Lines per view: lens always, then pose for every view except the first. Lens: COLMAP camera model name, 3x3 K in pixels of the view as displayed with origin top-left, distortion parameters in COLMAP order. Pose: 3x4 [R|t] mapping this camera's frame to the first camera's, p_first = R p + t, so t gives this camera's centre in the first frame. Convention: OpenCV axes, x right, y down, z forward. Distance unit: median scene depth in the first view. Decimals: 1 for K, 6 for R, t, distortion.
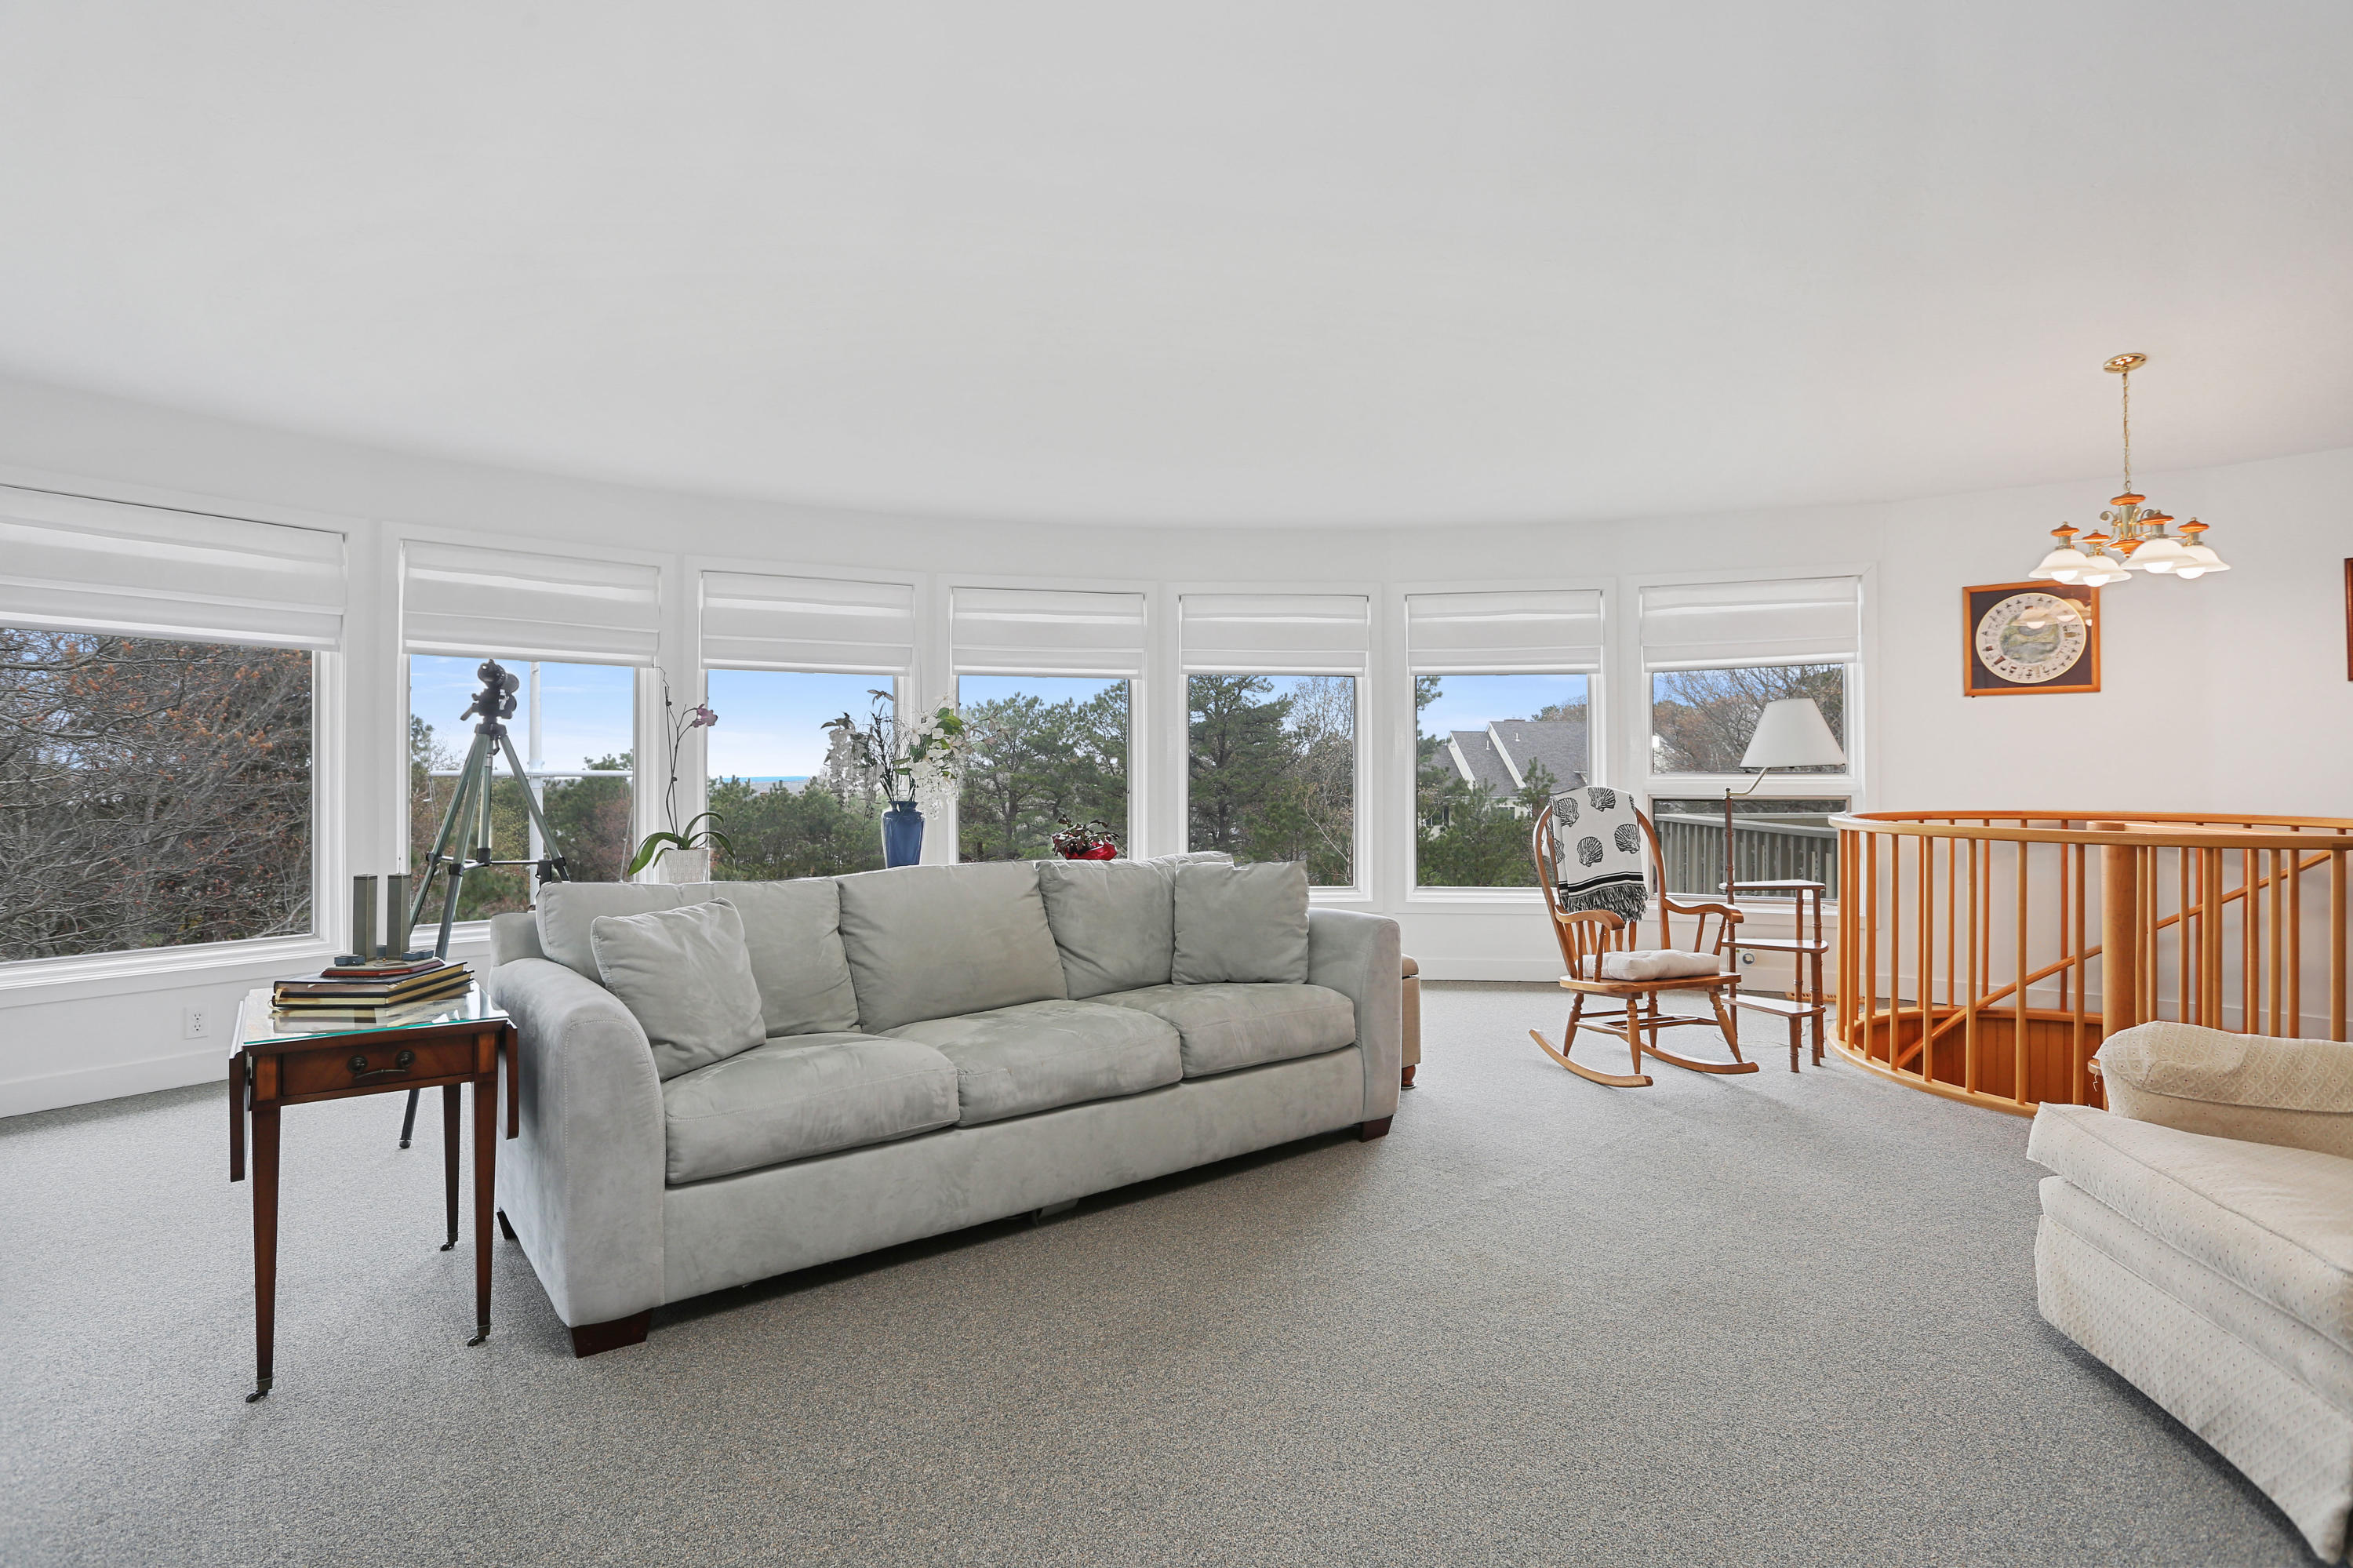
lens RADIAL K [[1144.6, 0, 1158.7], [0, 1144.6, 755.7], [0, 0, 1]] dist [-0.059539, 0.019571]
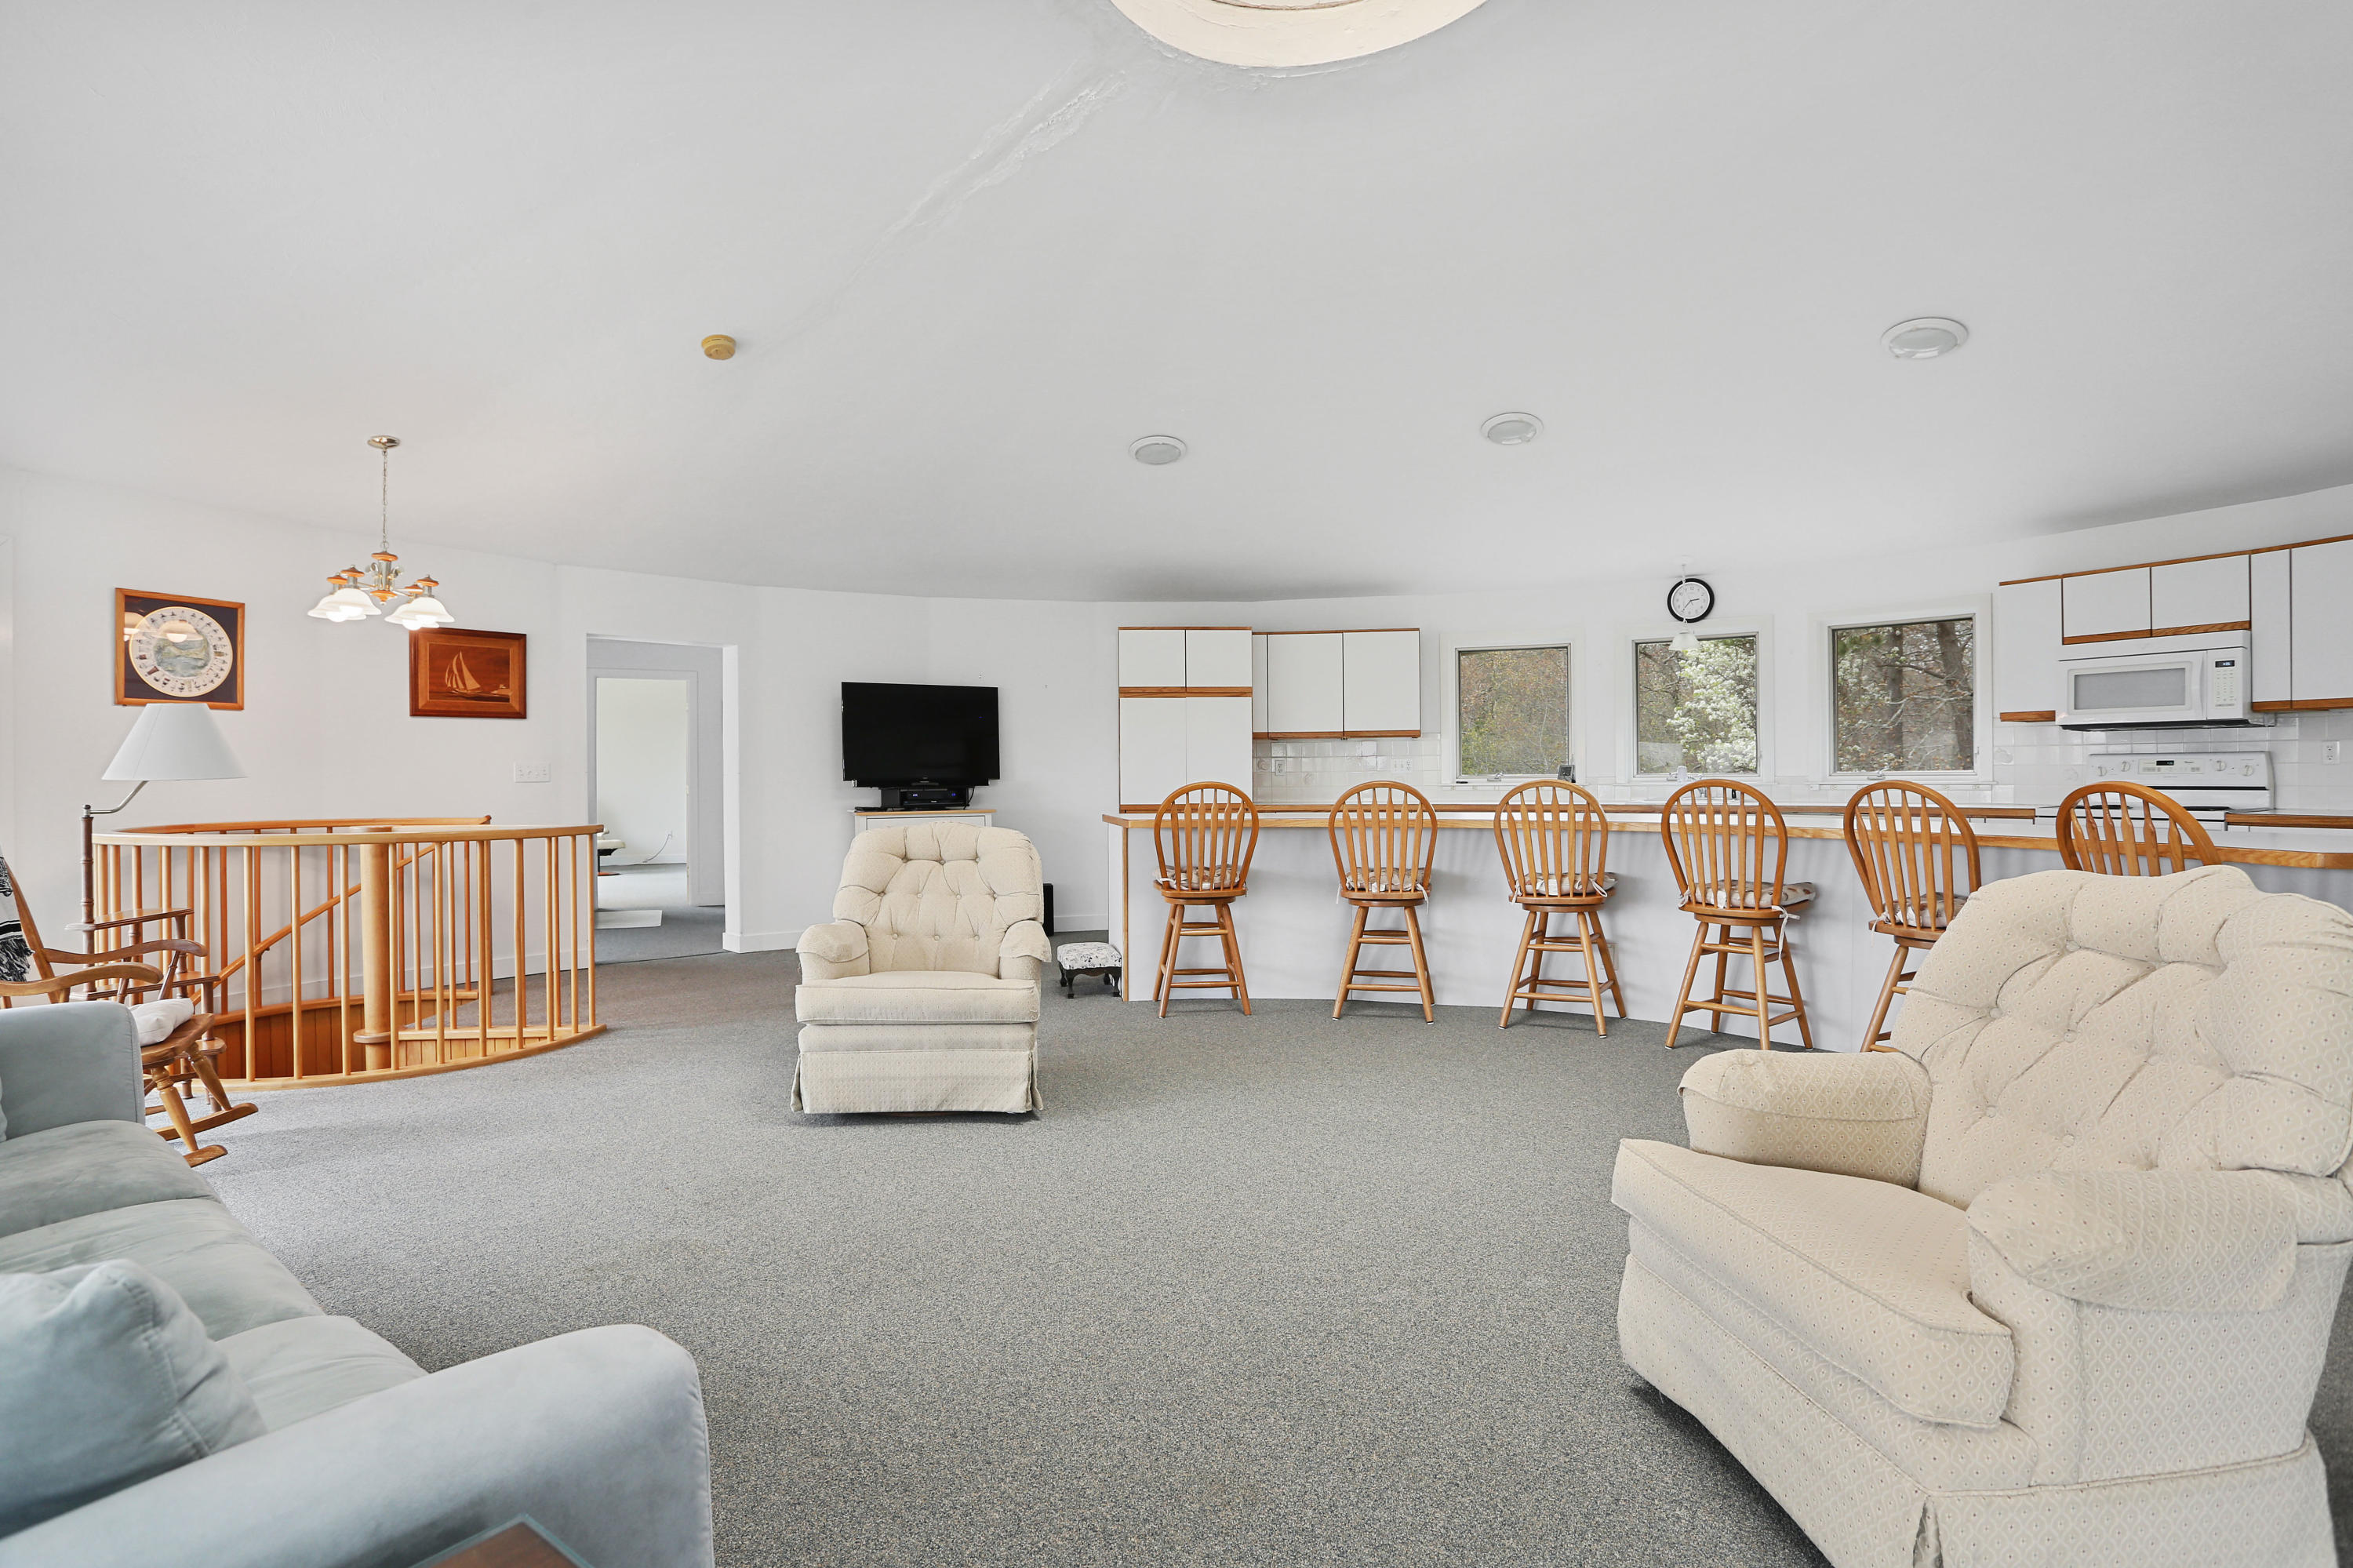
lens RADIAL K [[1144.6, 0, 1175.2], [0, 1144.6, 778.1], [0, 0, 1]] dist [-0.059539, 0.019571]
pose [[-0.259825, -0.001780, 0.965654, -0.471135], [-0.007289, 0.999973, -0.000118, 0.002377], [-0.965628, -0.007070, -0.259831, 0.444116]]
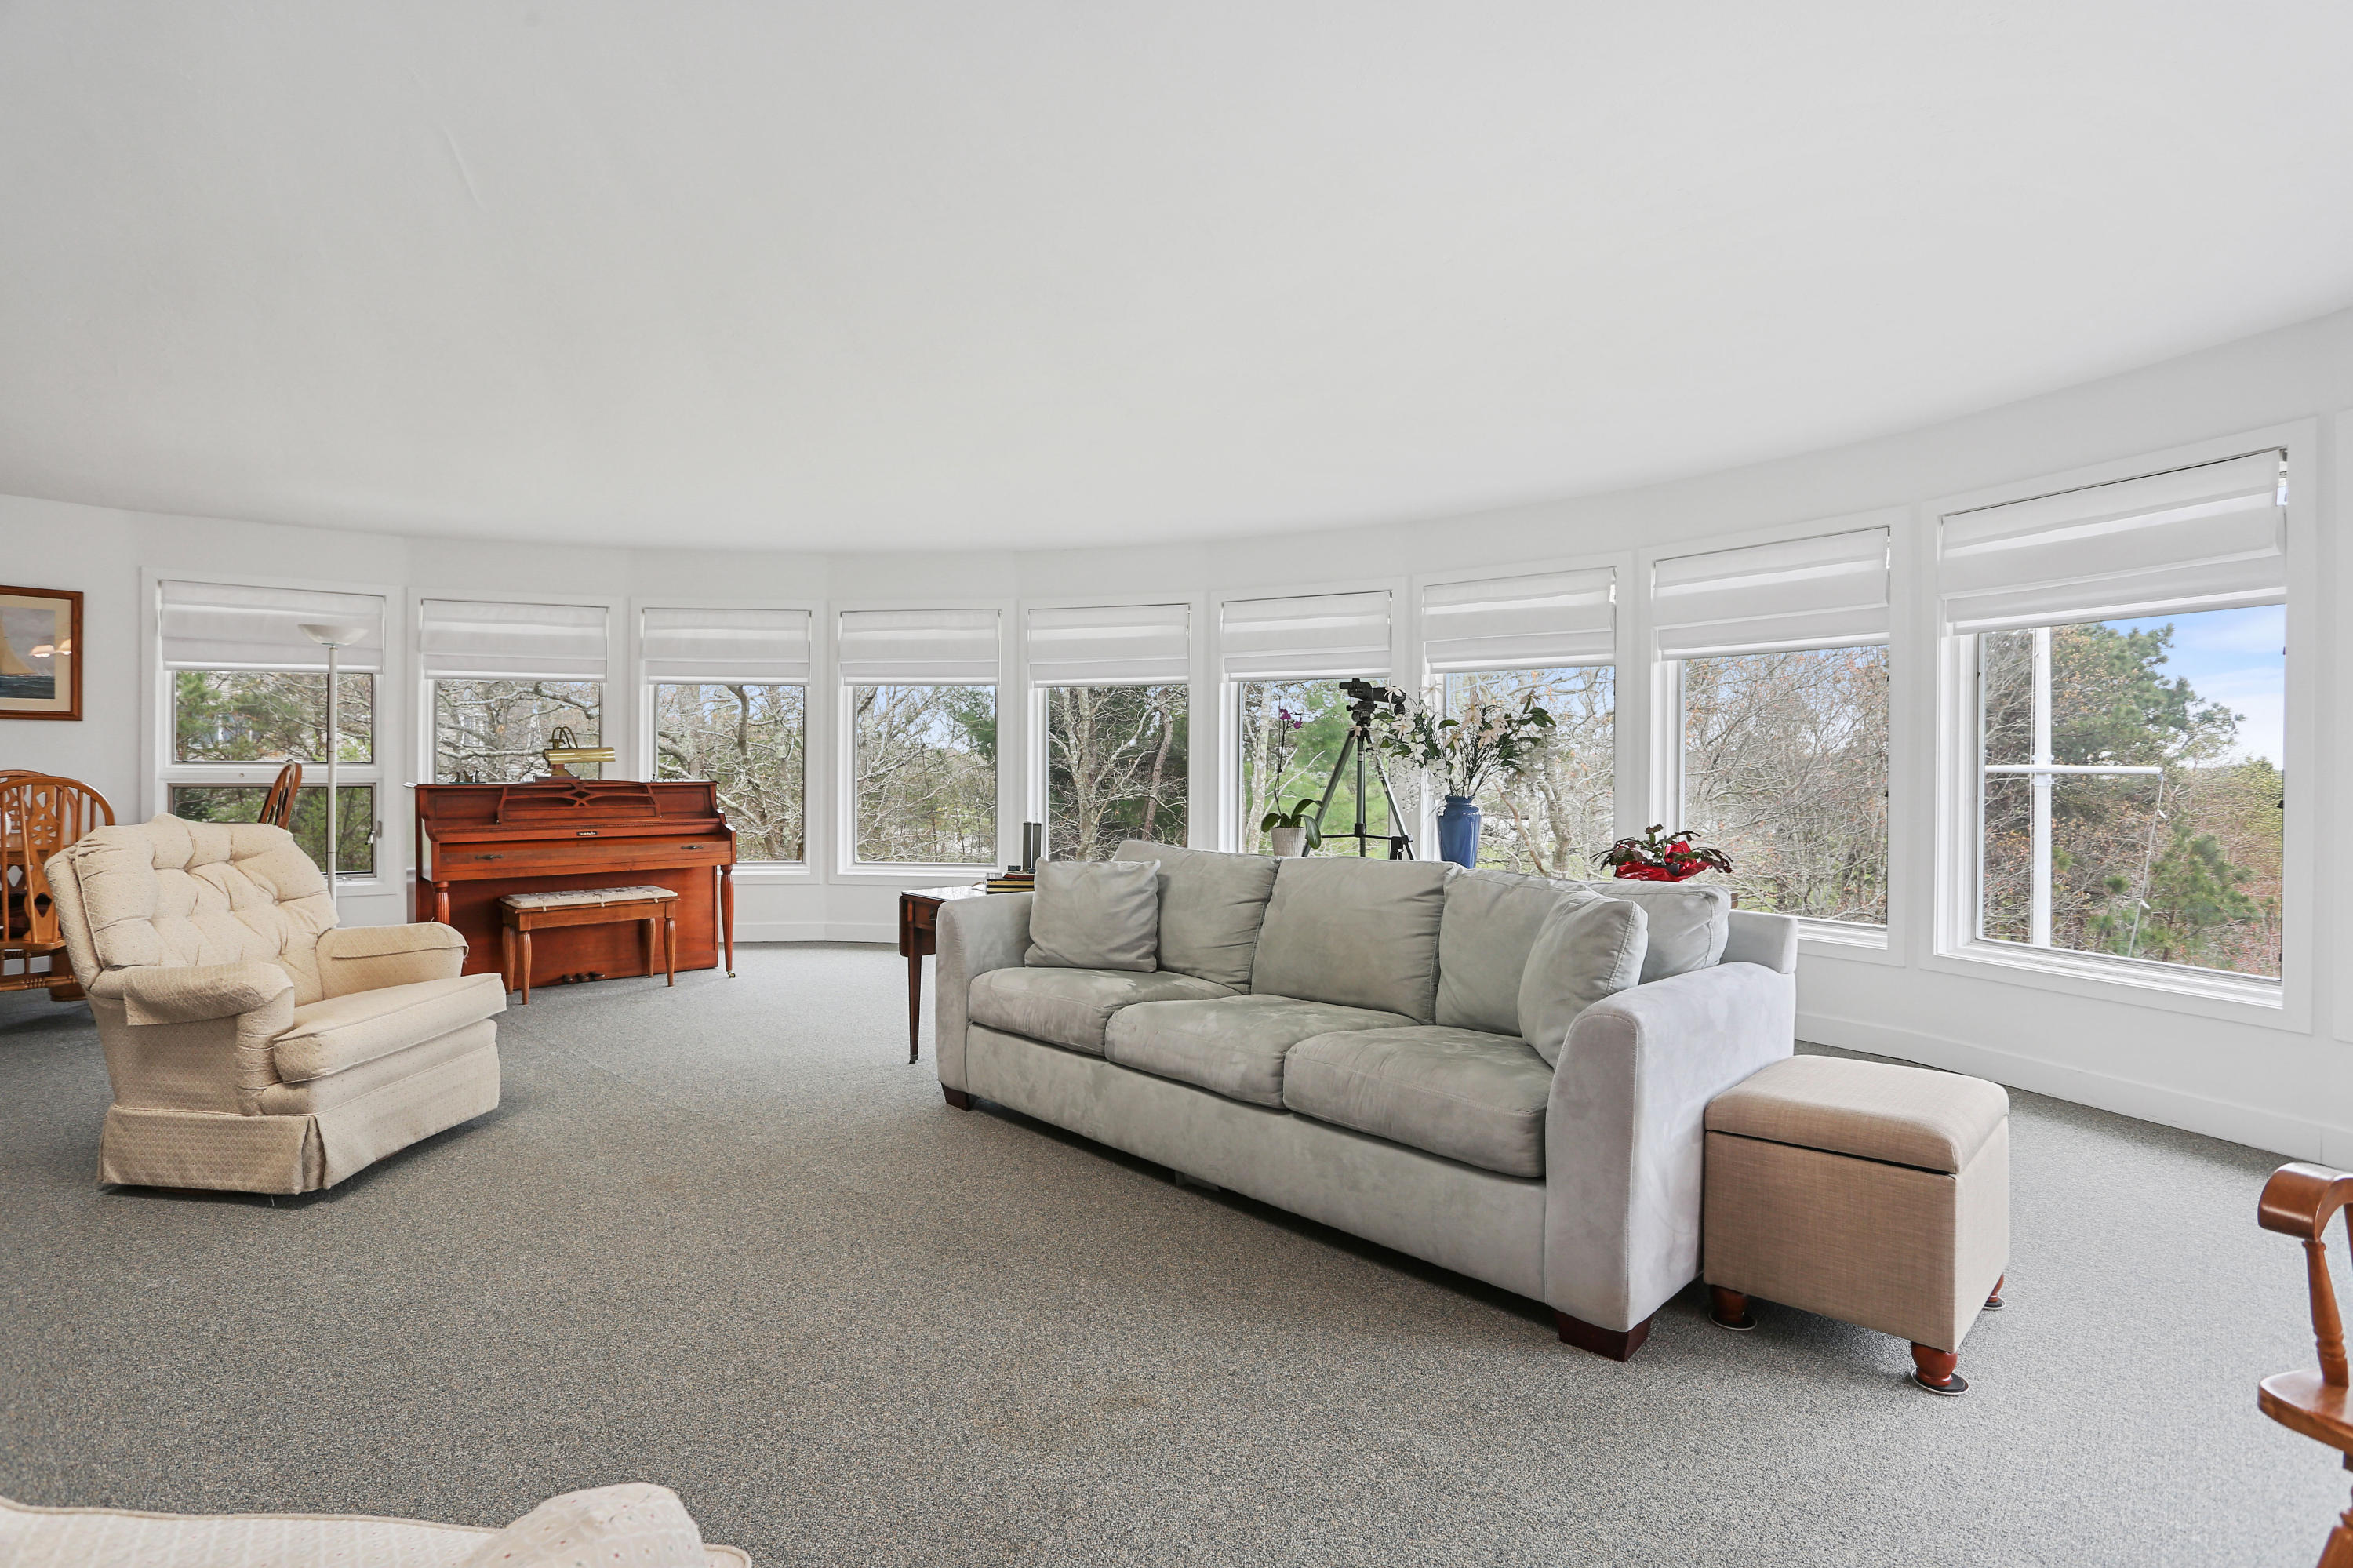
lens RADIAL K [[1144.6, 0, 1216.0], [0, 1144.6, 743.4], [0, 0, 1]] dist [-0.059539, 0.019571]
pose [[0.126627, -0.022051, -0.991705, 0.593259], [0.010350, 0.999728, -0.020908, 0.006095], [0.991896, -0.007616, 0.126821, 0.535482]]
